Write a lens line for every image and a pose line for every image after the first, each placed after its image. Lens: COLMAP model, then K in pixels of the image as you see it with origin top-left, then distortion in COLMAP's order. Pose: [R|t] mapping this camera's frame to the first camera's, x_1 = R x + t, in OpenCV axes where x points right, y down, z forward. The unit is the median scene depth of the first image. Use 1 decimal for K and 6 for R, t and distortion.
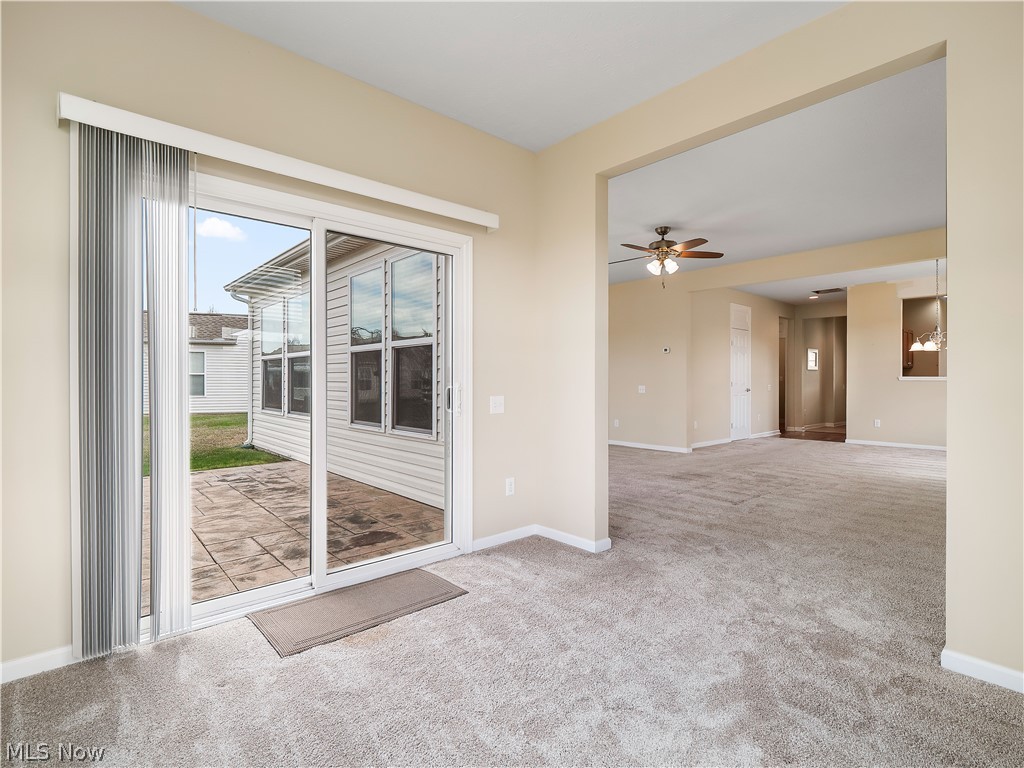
lens RADIAL K [[503.9, 0, 512.0], [0, 503.9, 384.0], [0, 0, 1]] dist [-0.018814, -0.000395]
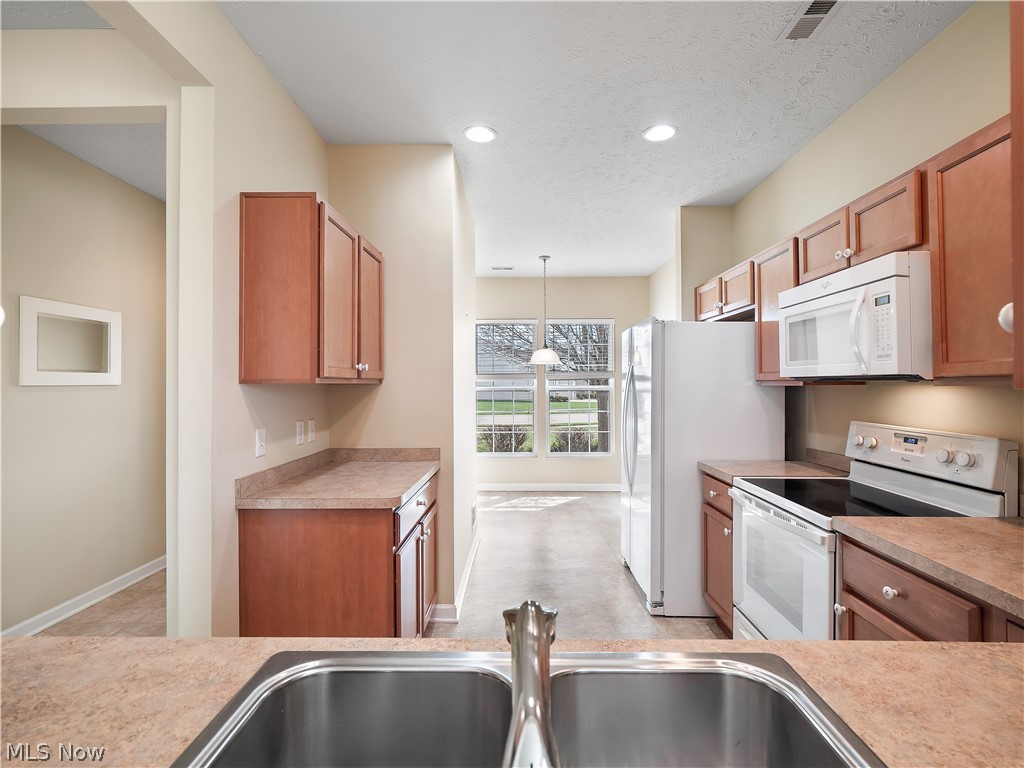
lens RADIAL K [[498.4, 0, 513.0], [0, 498.4, 380.0], [0, 0, 1]] dist [-0.001084, -0.000007]
pose [[0.672741, 0.000731, 0.739877, 0.750489], [0.013147, 0.999830, -0.012942, -0.033540], [-0.739761, 0.018433, 0.672617, 0.877201]]
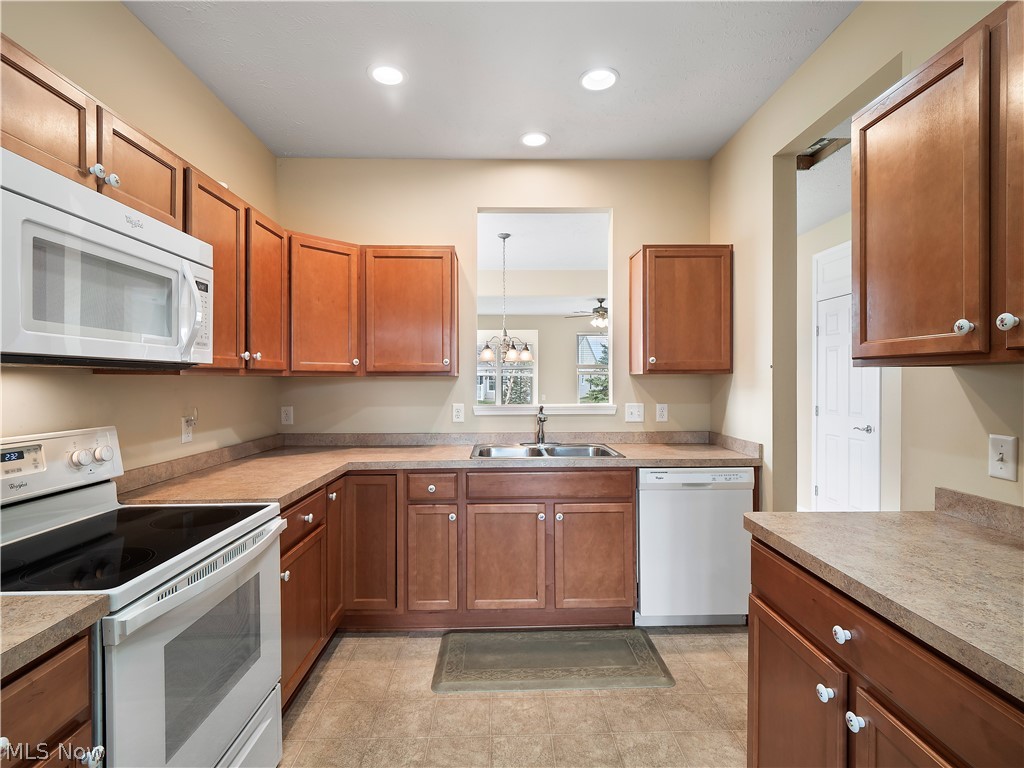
lens RADIAL K [[495.5, 0, 510.5], [0, 495.5, 384.2], [0, 0, 1]] dist [-0.000555, -0.000384]
pose [[-0.645814, 0.004677, -0.763480, 1.061126], [-0.007586, 0.999893, 0.012542, -0.031529], [0.763457, 0.013891, -0.645710, 1.112533]]
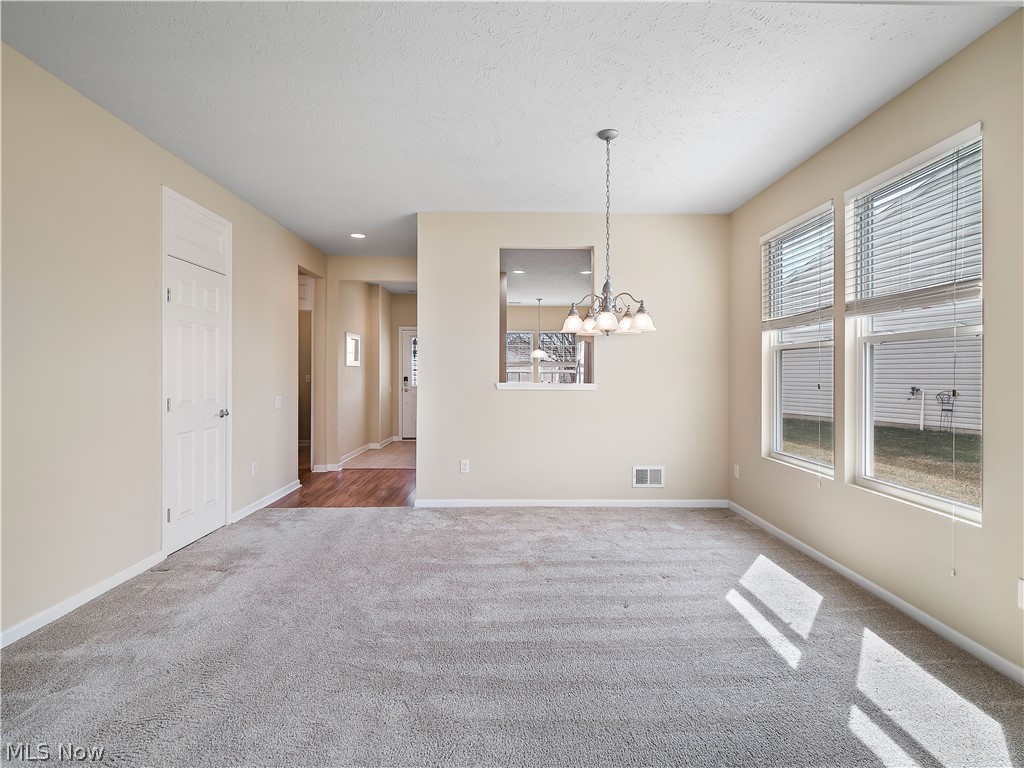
lens RADIAL K [[496.6, 0, 514.2], [0, 496.6, 376.5], [0, 0, 1]] dist [0.003565, -0.007870]
pose [[0.644693, -0.005571, 0.764421, 0.332312], [0.007368, 0.999972, 0.001074, -0.020084], [-0.764406, 0.004940, 0.644716, 0.579740]]
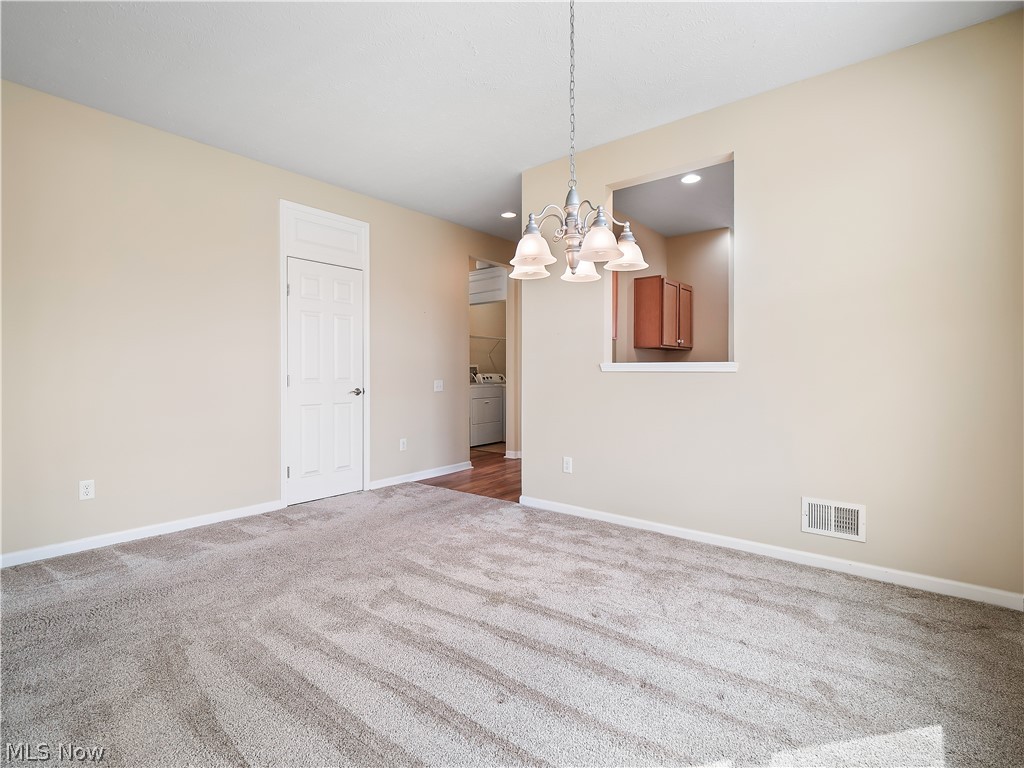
lens RADIAL K [[500.7, 0, 514.1], [0, 500.7, 379.2], [0, 0, 1]] dist [-0.000415, -0.001940]
pose [[0.985713, -0.007642, 0.168259, 0.584004], [0.007061, 0.999967, 0.004055, -0.001615], [-0.168284, -0.002809, 0.985734, 0.535242]]
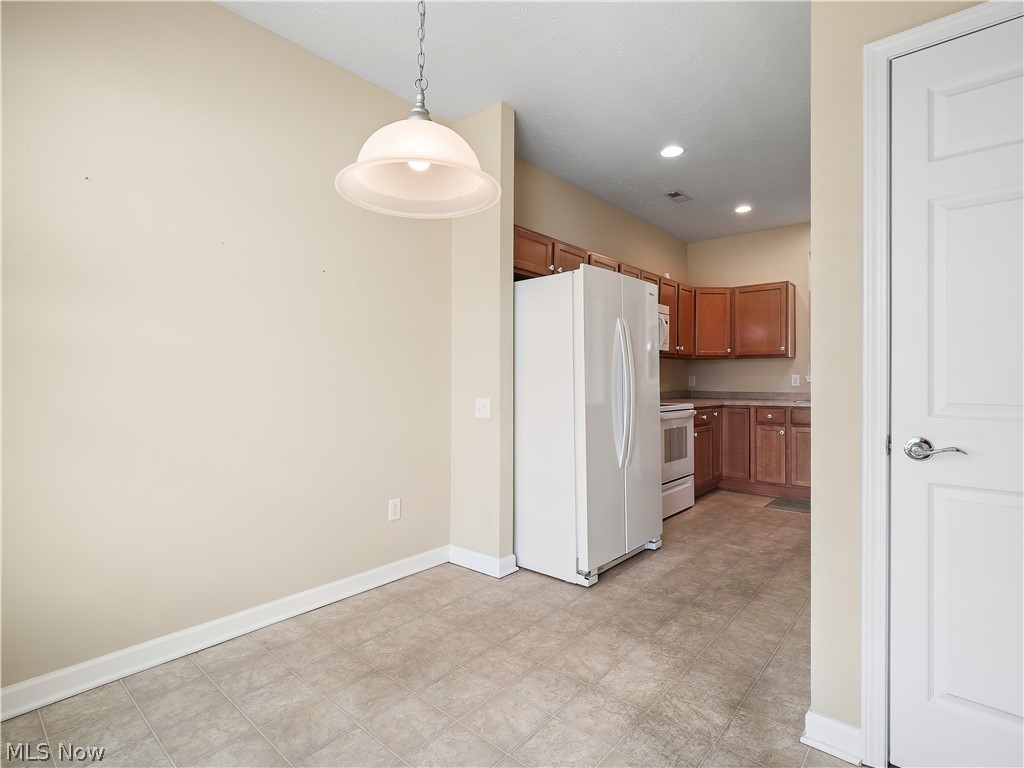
lens RADIAL K [[500.7, 0, 514.1], [0, 500.7, 379.2], [0, 0, 1]] dist [-0.000415, -0.001940]
pose [[-0.991758, -0.001659, -0.128113, 1.215048], [-0.002438, 0.999979, 0.005927, -0.009458], [0.128100, 0.006190, -0.991742, 1.394176]]
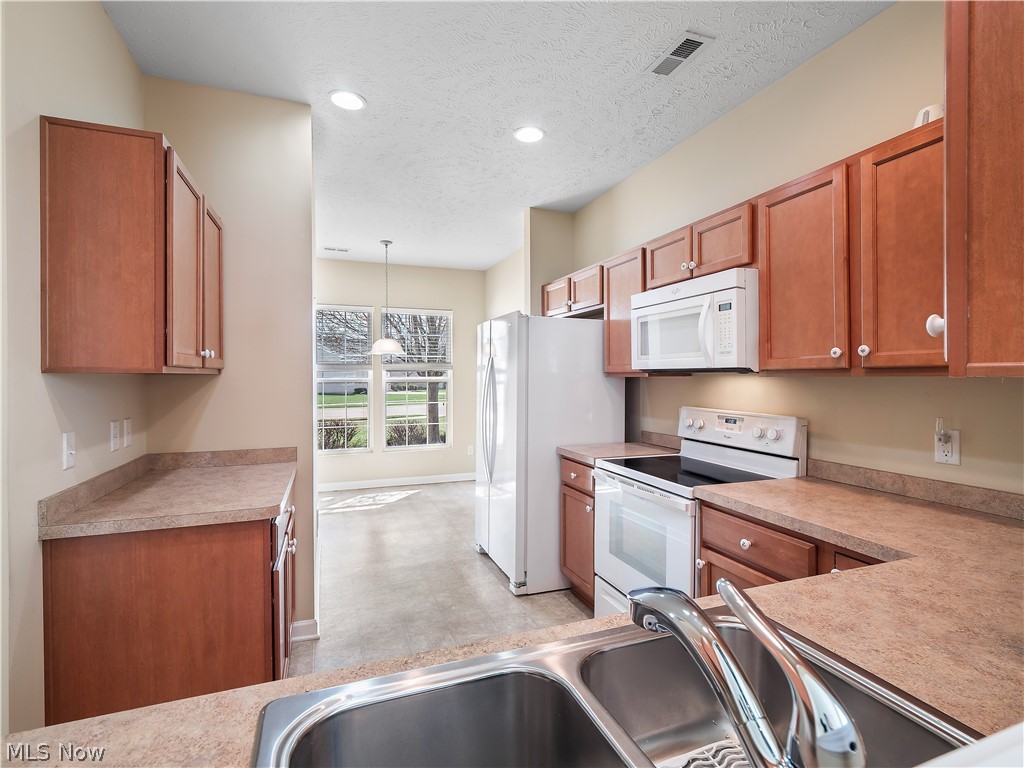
lens RADIAL K [[500.7, 0, 514.1], [0, 500.7, 379.2], [0, 0, 1]] dist [-0.000415, -0.001940]
pose [[0.352669, -0.010406, 0.935690, 0.732494], [0.012011, 0.999906, 0.006593, -0.033574], [-0.935671, 0.008914, 0.352761, 0.911212]]
